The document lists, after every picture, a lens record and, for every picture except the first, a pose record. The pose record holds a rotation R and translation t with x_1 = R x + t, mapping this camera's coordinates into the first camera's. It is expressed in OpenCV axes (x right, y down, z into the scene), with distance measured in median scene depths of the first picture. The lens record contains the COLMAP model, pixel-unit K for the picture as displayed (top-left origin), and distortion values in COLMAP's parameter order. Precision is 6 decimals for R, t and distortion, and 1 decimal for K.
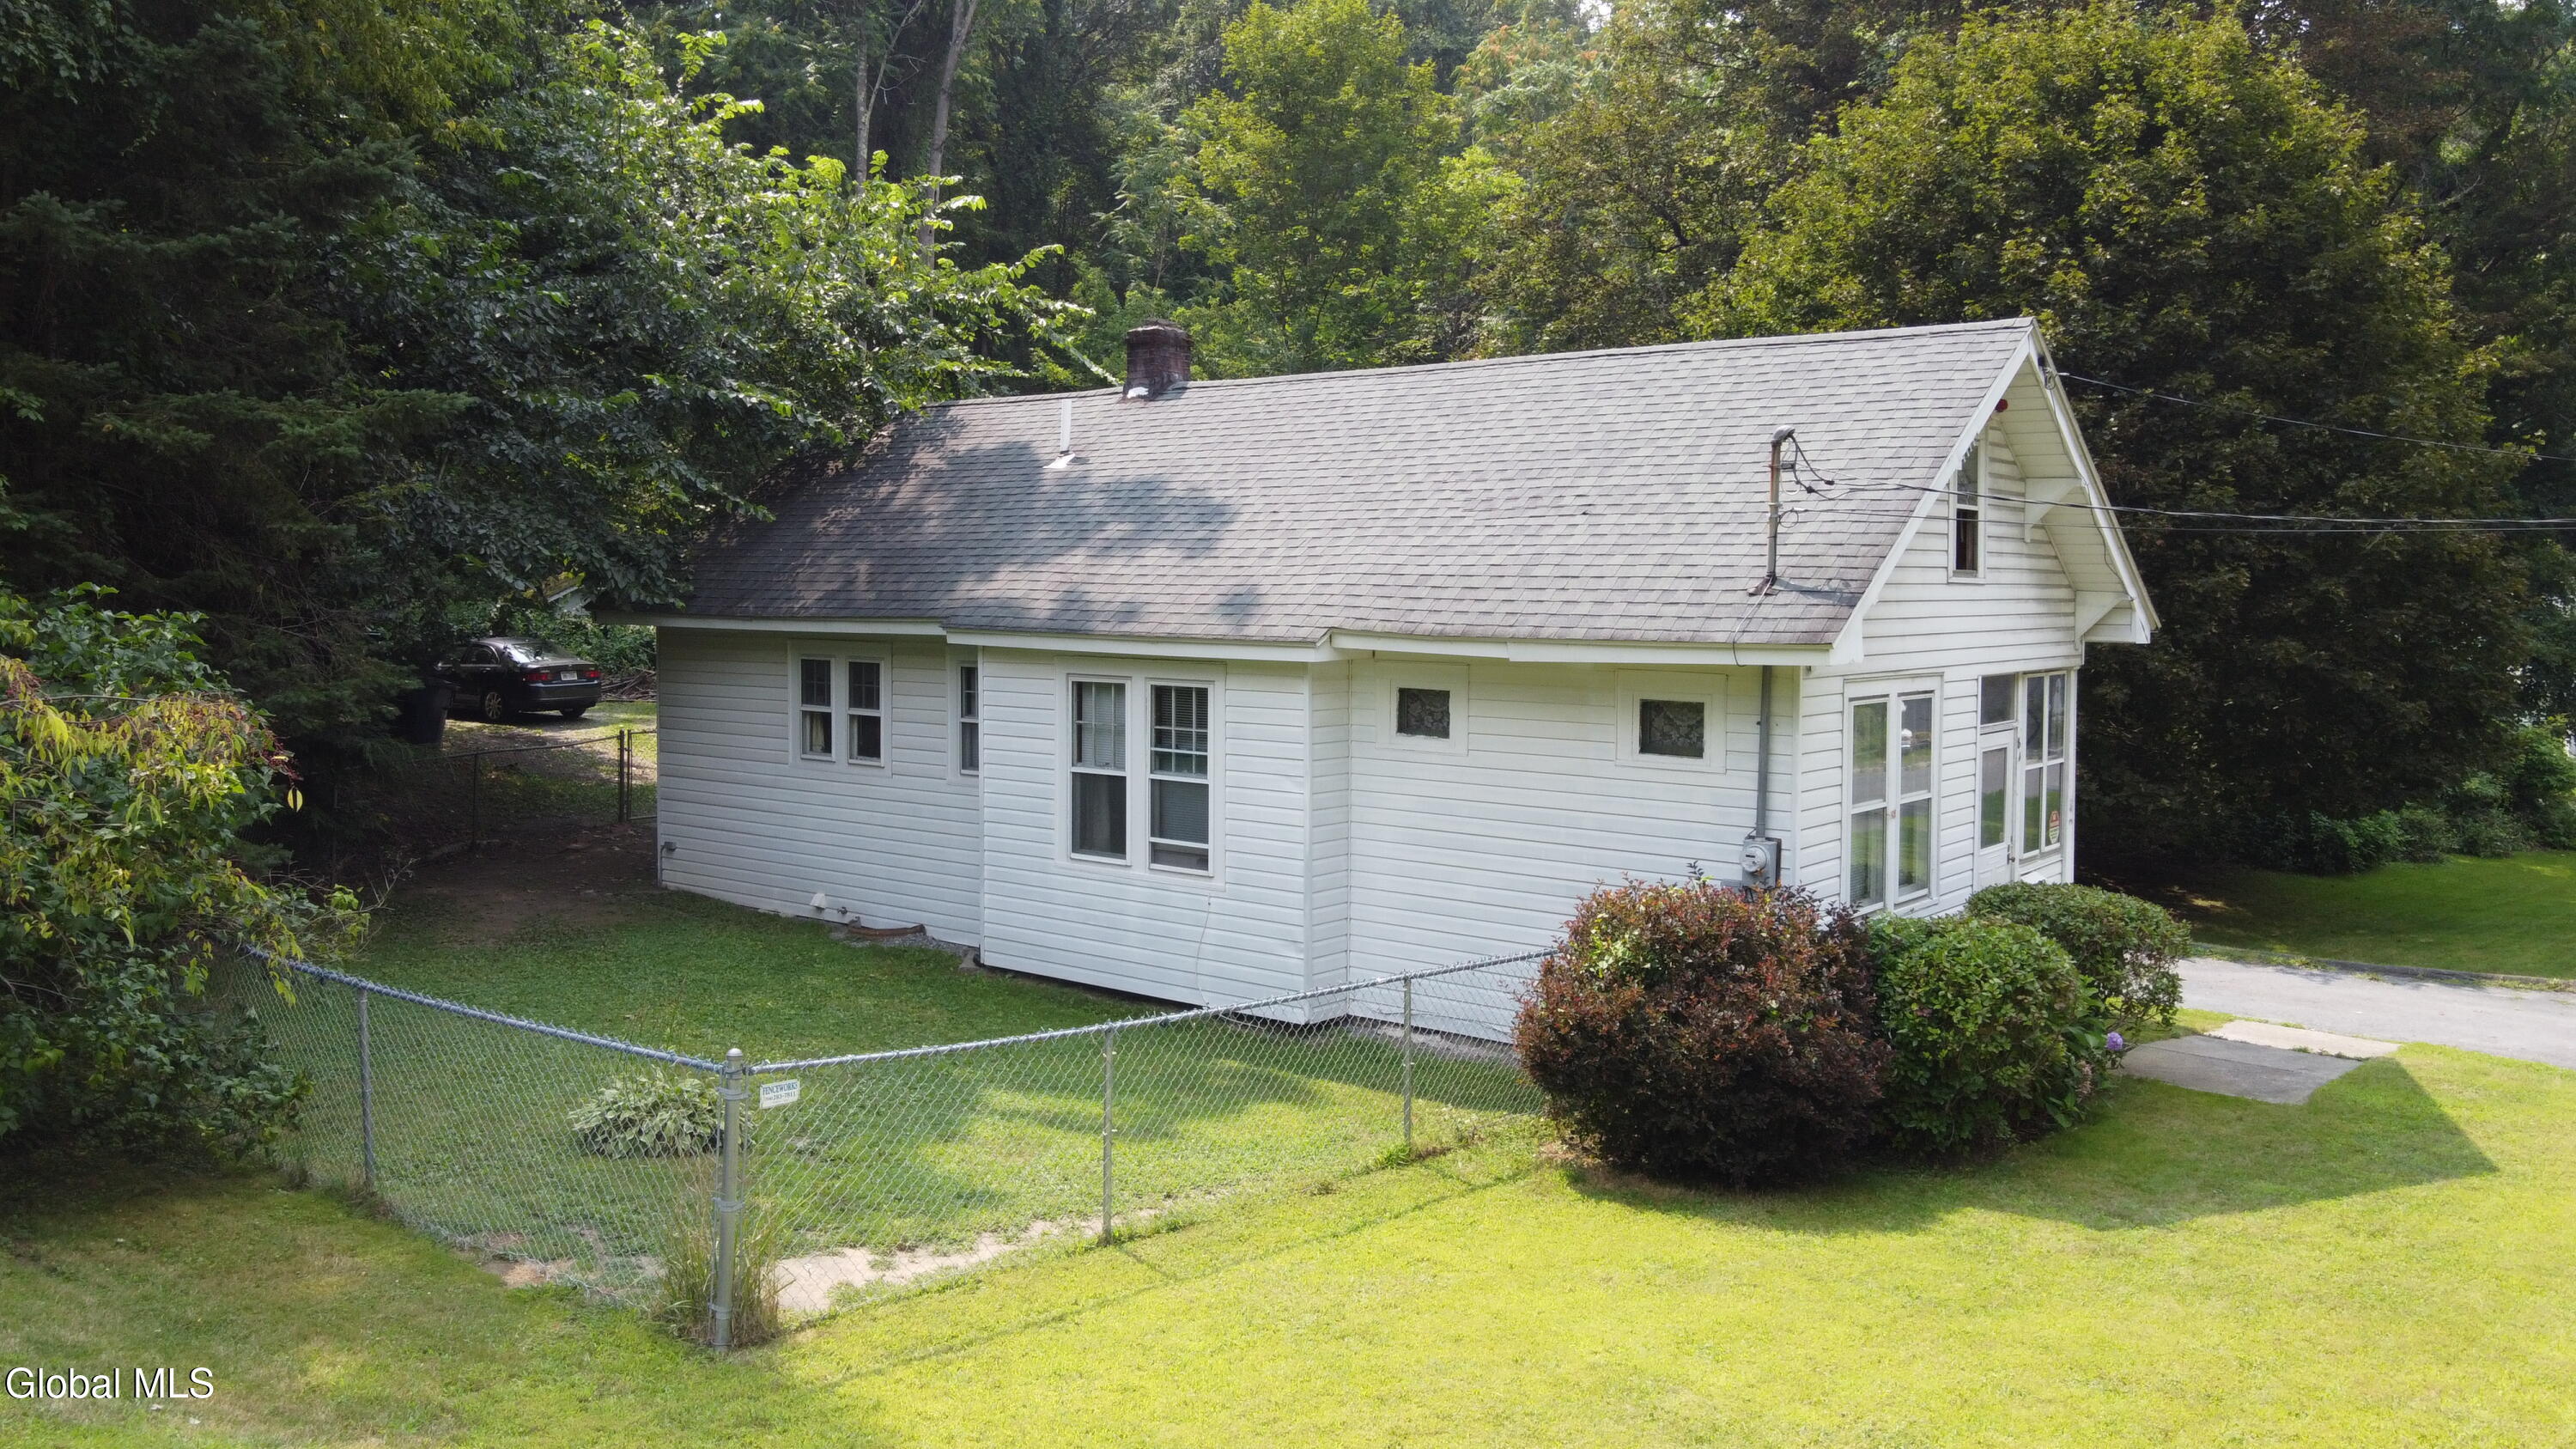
lens RADIAL K [[1976.9, 0, 1288.0], [0, 1976.9, 724.5], [0, 0, 1]] dist [-0.011173, 0.046690]
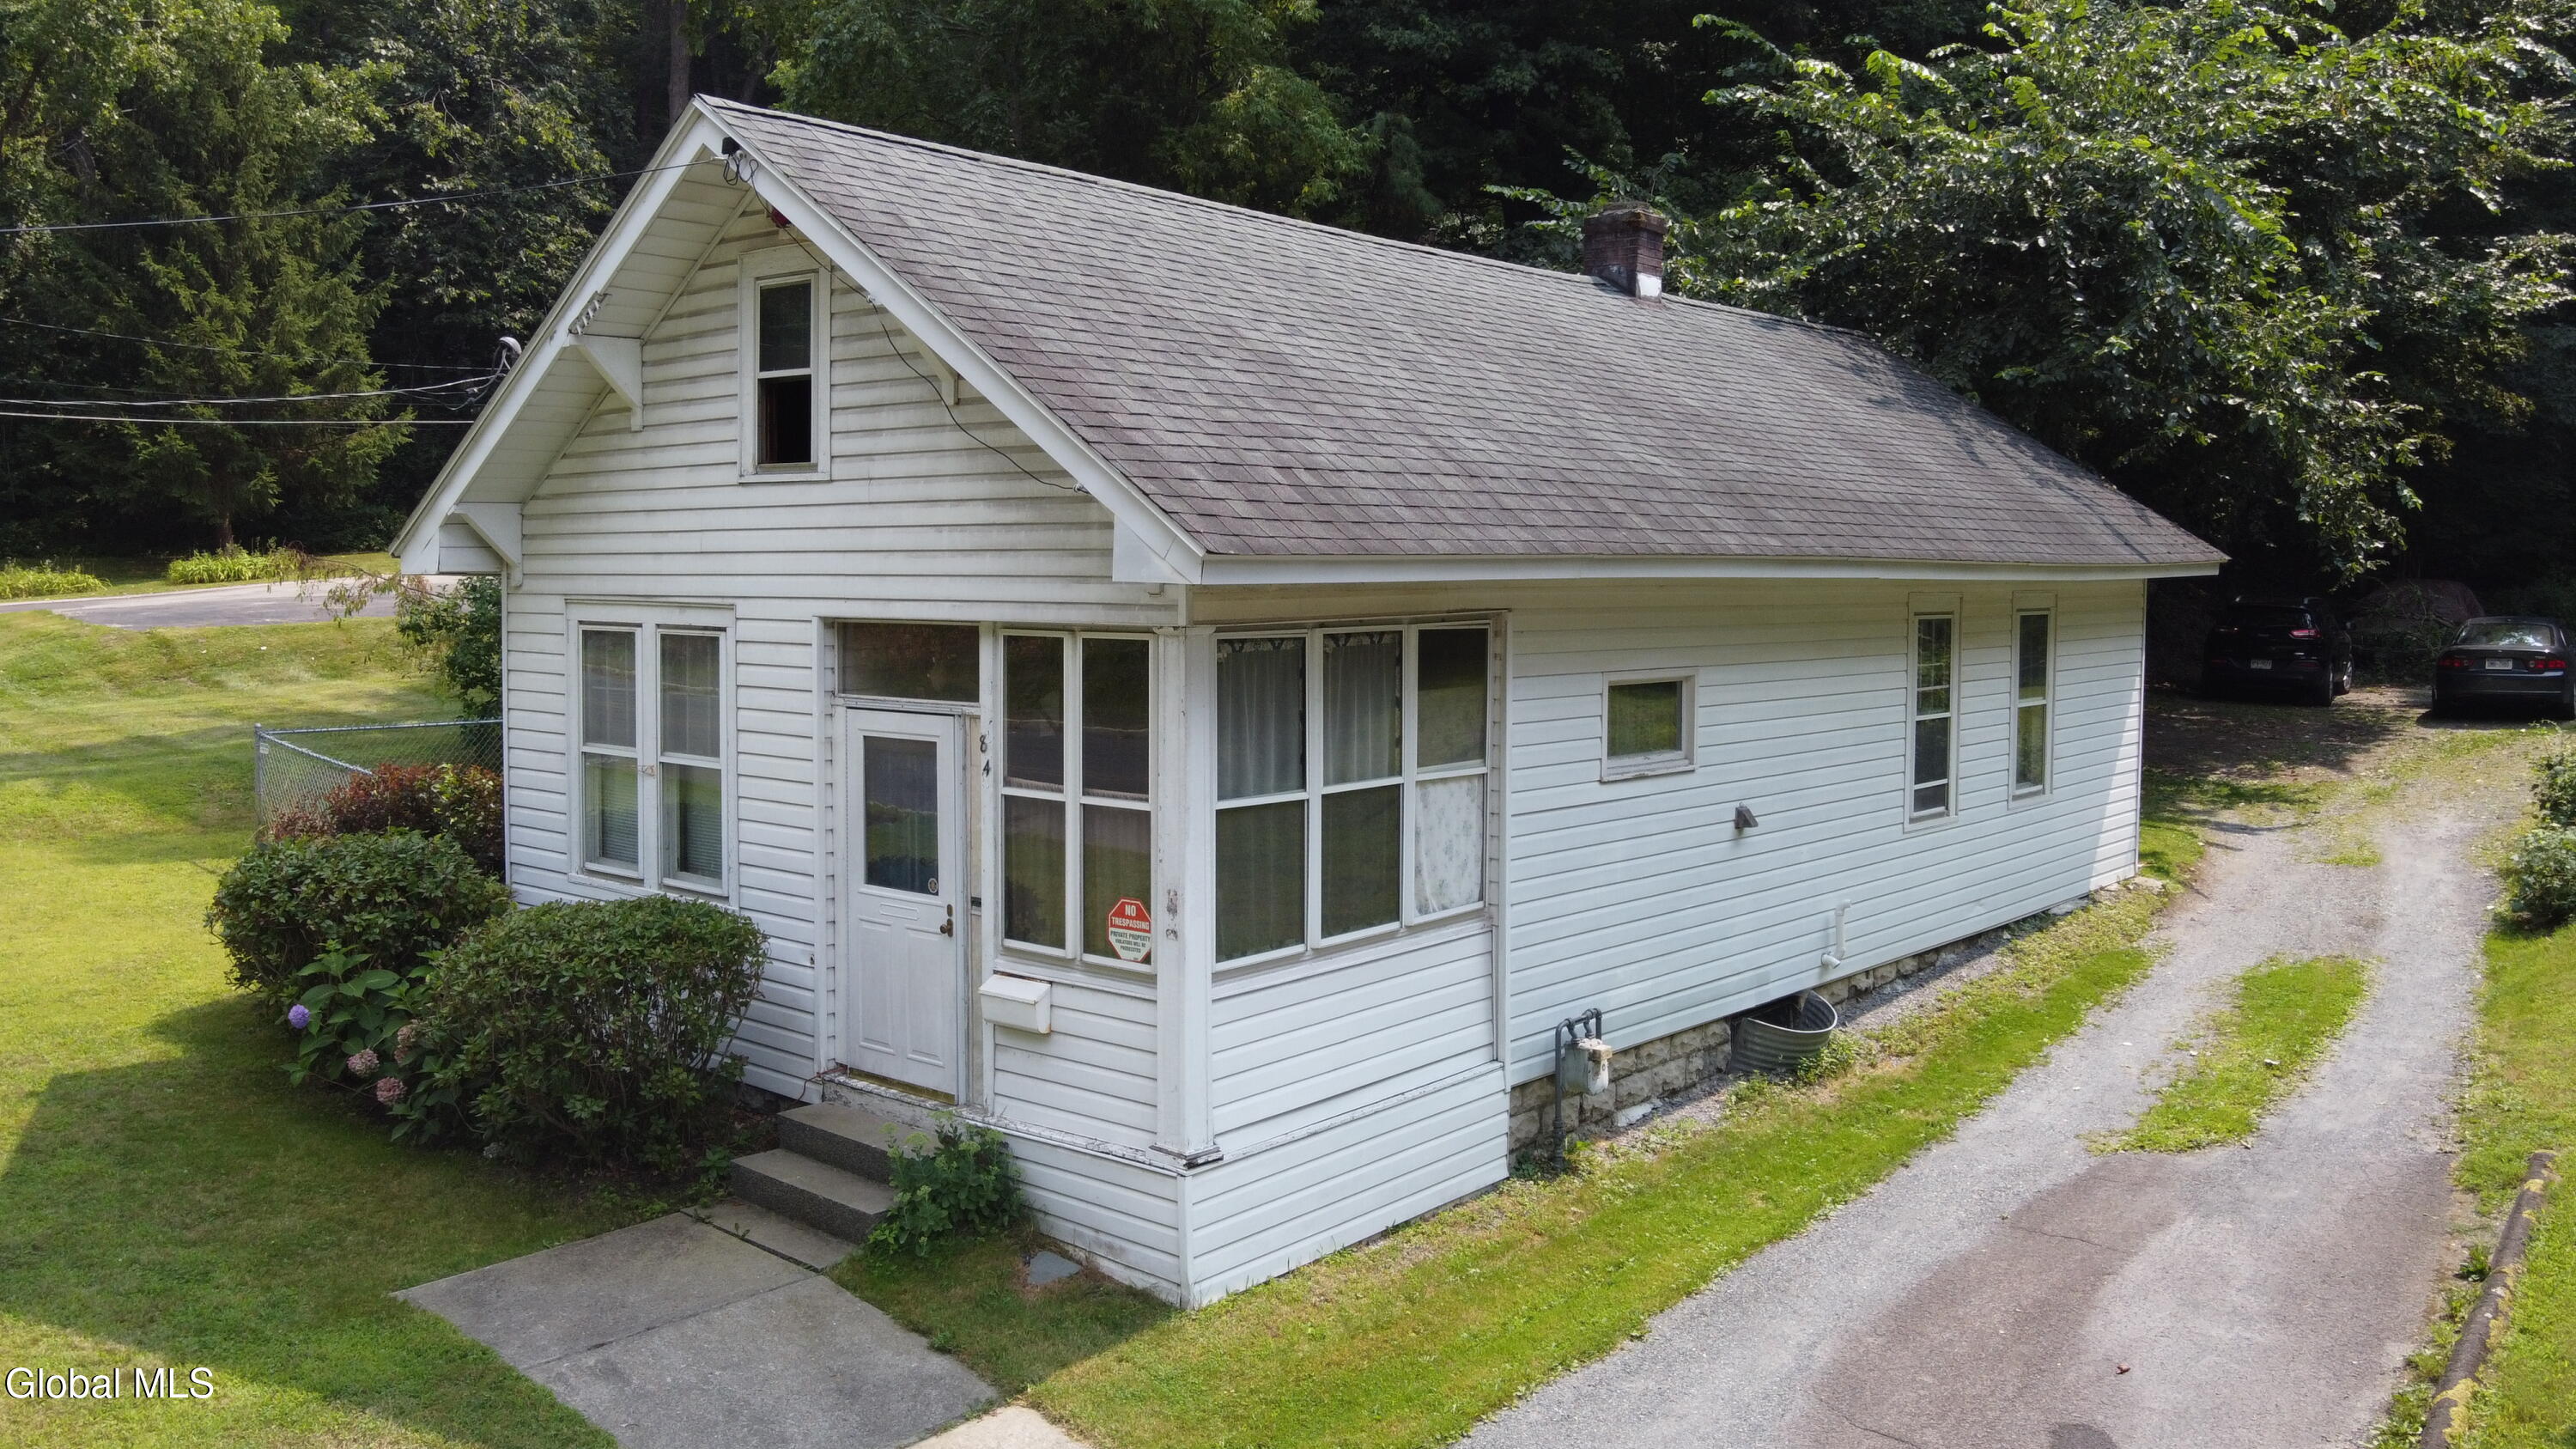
lens RADIAL K [[1976.9, 0, 1288.0], [0, 1976.9, 724.5], [0, 0, 1]] dist [-0.011173, 0.046690]
pose [[-0.039563, 0.068645, -0.996856, 1.039861], [-0.078296, 0.994357, 0.071580, -0.049916], [0.996145, 0.080882, -0.033965, 1.207293]]
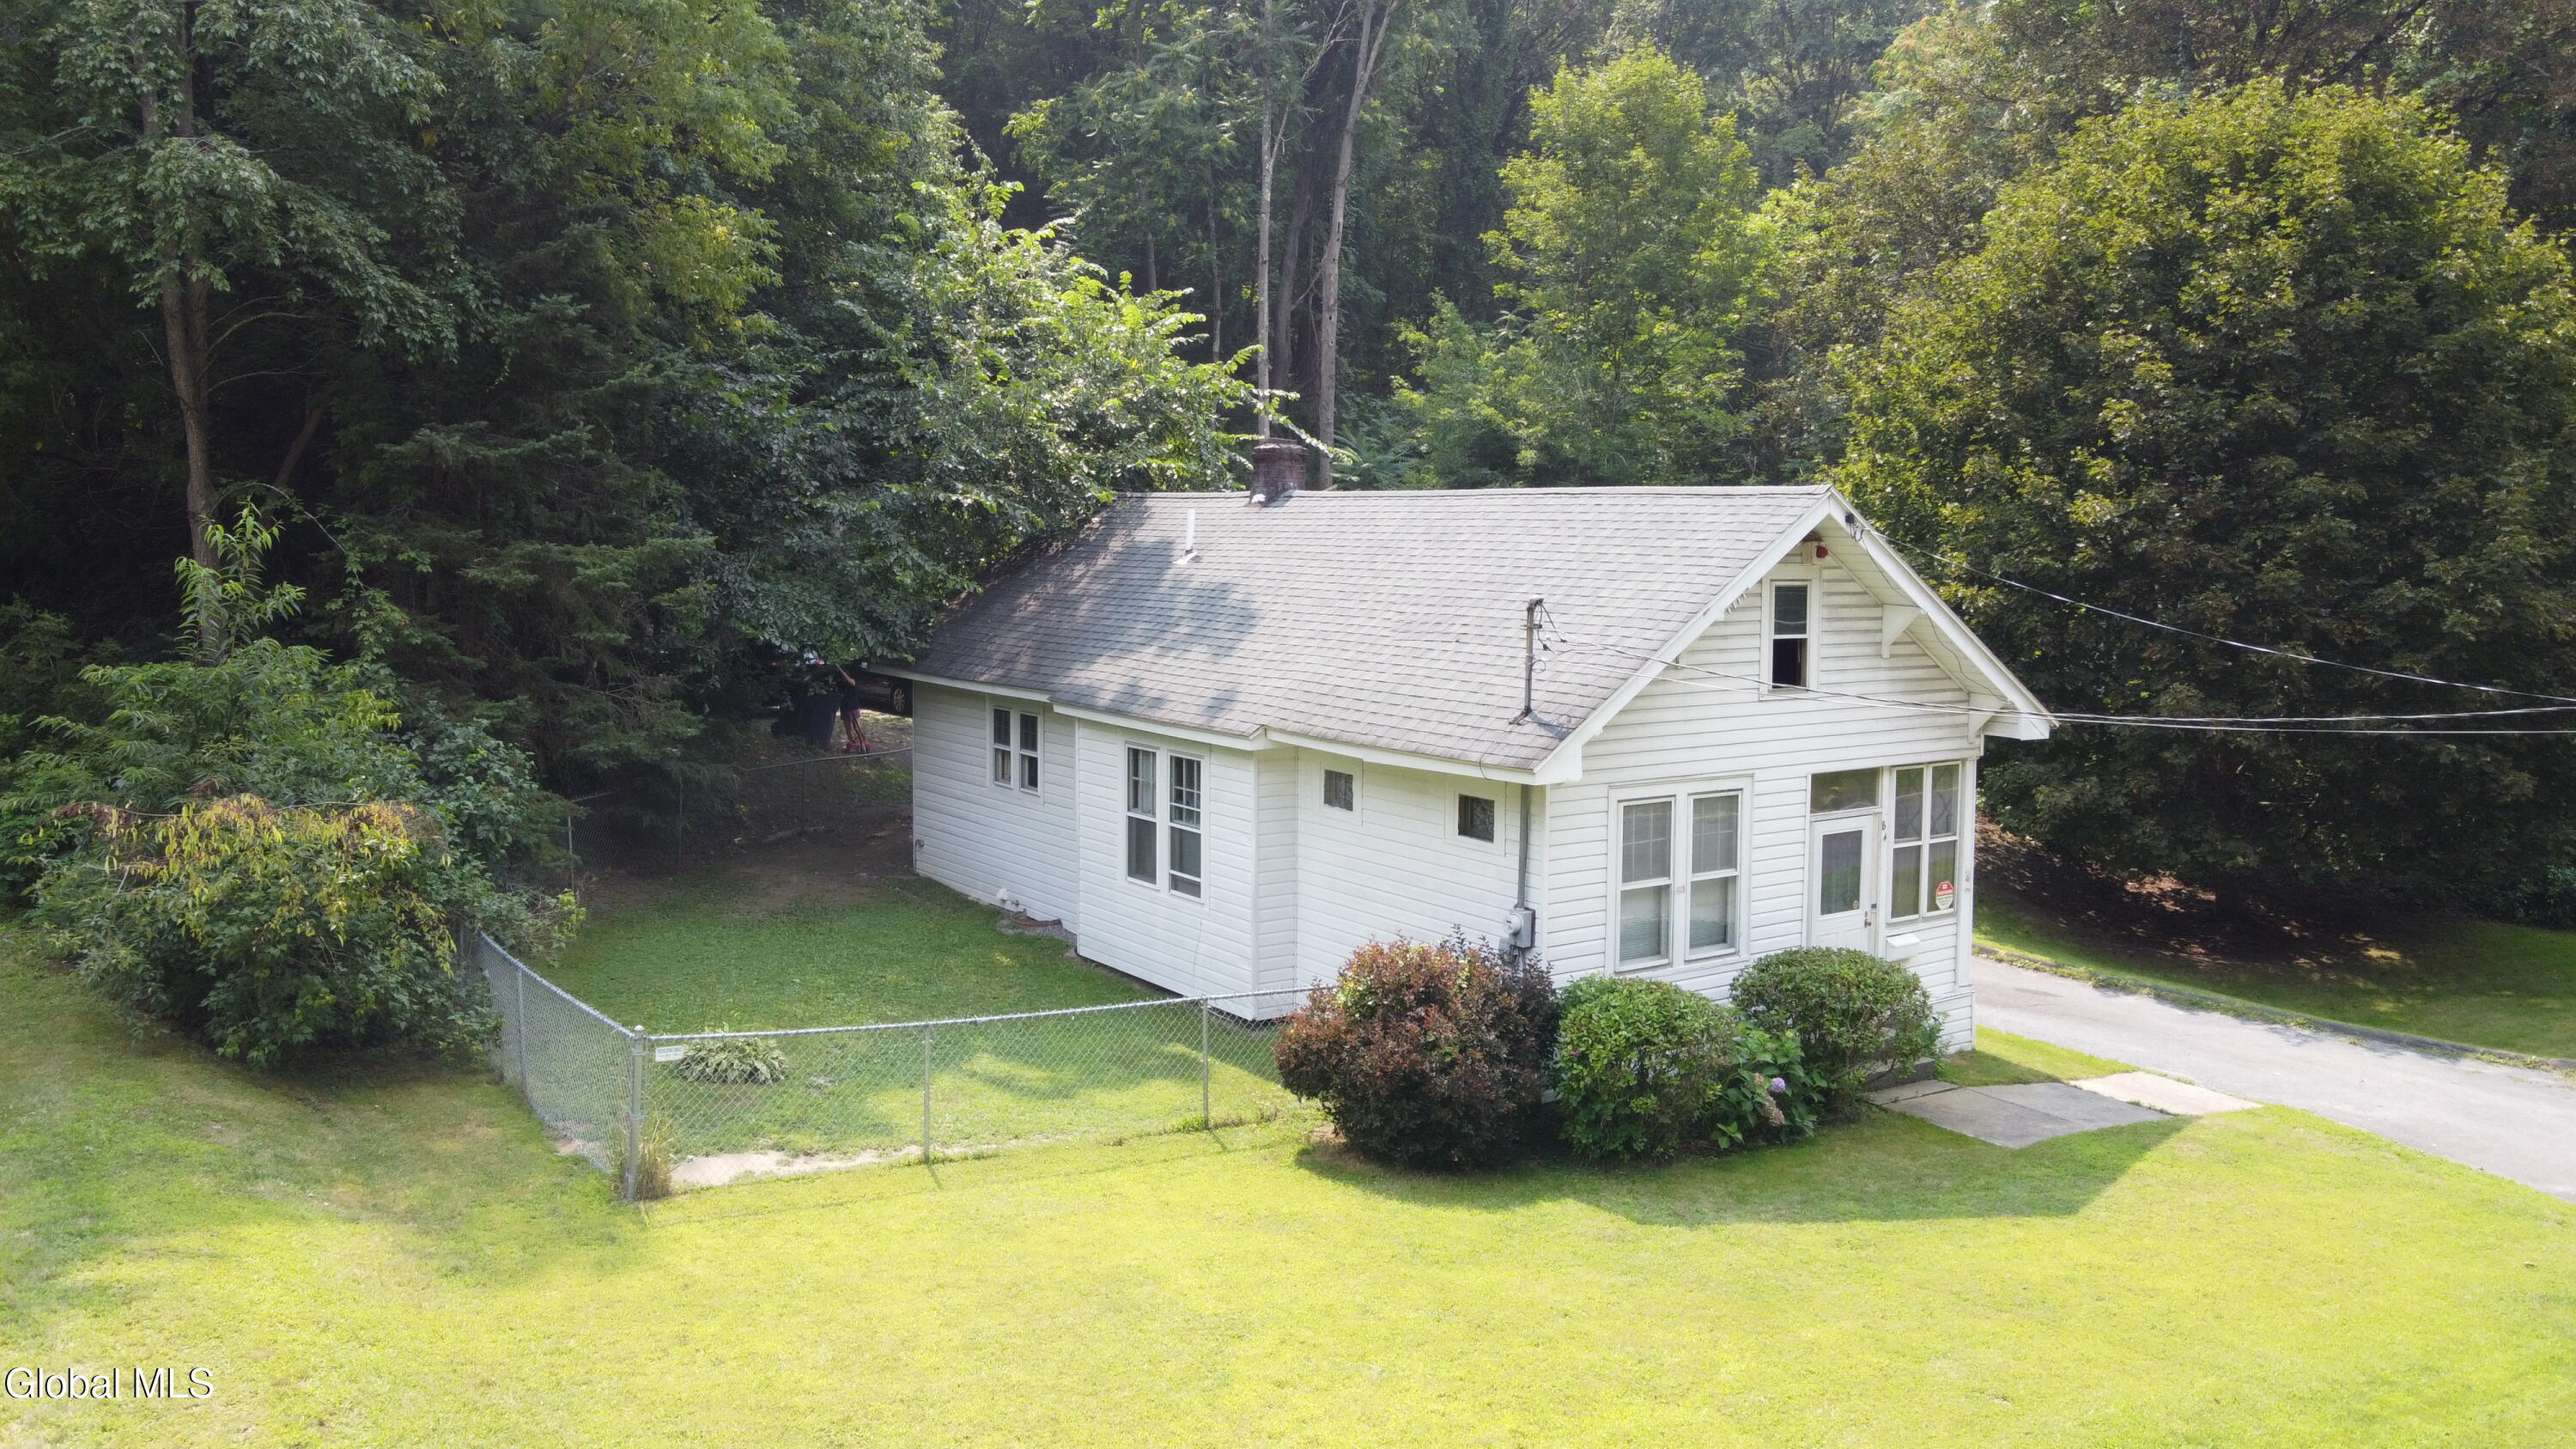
lens RADIAL K [[1976.9, 0, 1288.0], [0, 1976.9, 724.5], [0, 0, 1]] dist [-0.011173, 0.046690]
pose [[0.959982, 0.031268, -0.278312, 0.385613], [-0.023448, 0.999232, 0.031385, -0.086499], [0.279079, -0.023603, 0.959978, -0.252682]]
